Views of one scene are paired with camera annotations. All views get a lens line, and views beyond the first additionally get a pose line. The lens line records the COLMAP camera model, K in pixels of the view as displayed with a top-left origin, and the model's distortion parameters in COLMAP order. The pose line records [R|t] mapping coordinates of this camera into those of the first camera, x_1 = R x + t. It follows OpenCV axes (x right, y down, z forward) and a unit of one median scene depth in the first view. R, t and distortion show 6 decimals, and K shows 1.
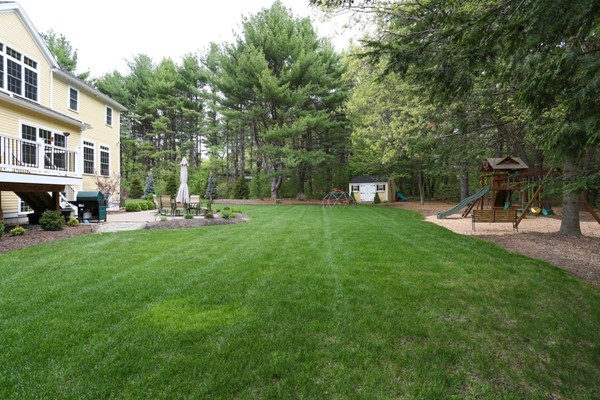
lens RADIAL K [[294.4, 0, 300.0], [0, 294.4, 200.0], [0, 0, 1]] dist [-0.001466, -0.000125]
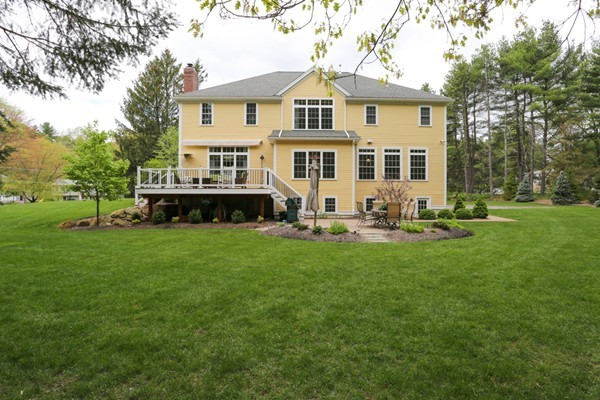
lens RADIAL K [[179.5, 0, 300.0], [0, 179.5, 200.0], [0, 0, 1]] dist [-0.000010, -0.000002]
pose [[-0.088631, 0.002065, -0.996062, -0.068544], [-0.031959, 0.999477, 0.004916, -0.011896], [0.995552, 0.032269, -0.088519, 0.941611]]
